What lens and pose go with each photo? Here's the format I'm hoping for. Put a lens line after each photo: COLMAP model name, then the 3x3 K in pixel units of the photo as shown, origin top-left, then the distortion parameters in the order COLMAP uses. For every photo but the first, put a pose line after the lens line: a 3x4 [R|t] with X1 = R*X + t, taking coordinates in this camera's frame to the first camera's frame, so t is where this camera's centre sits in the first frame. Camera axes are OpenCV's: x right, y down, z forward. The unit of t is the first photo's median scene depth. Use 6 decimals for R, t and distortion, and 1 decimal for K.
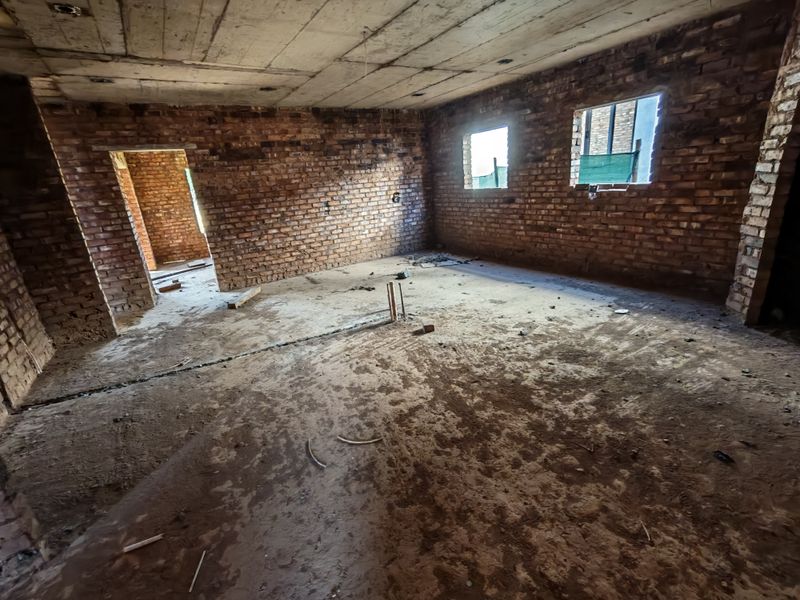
lens RADIAL K [[365.1, 0, 399.4], [0, 365.1, 299.3], [0, 0, 1]] dist [-0.000708, 0.000043]
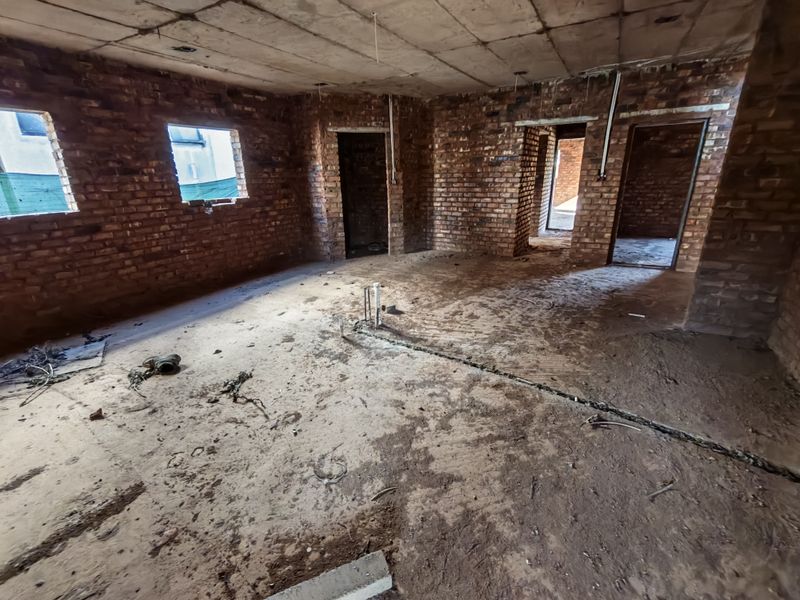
lens RADIAL K [[365.1, 0, 399.2], [0, 365.1, 300.3], [0, 0, 1]] dist [-0.000708, 0.000043]
pose [[-0.456158, -0.203695, 0.866273, -0.881336], [0.340028, 0.859691, 0.381198, -0.353694], [-0.822375, 0.468443, -0.322893, 1.295161]]
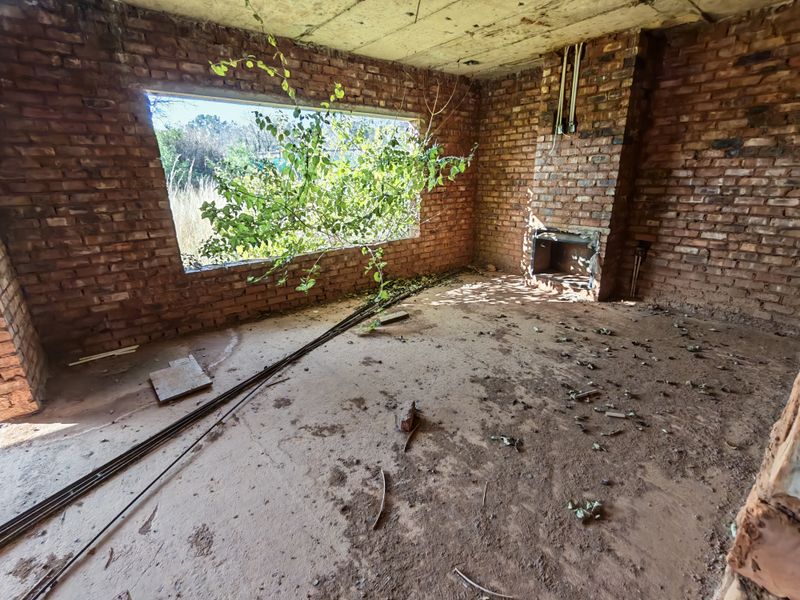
lens RADIAL K [[365.1, 0, 401.7], [0, 365.1, 298.7], [0, 0, 1]] dist [-0.000708, 0.000043]
pose [[0.990681, 0.026079, 0.133684, -0.302000], [-0.026476, 0.999649, 0.001192, -0.130739], [-0.133606, -0.004720, 0.991023, 0.485394]]
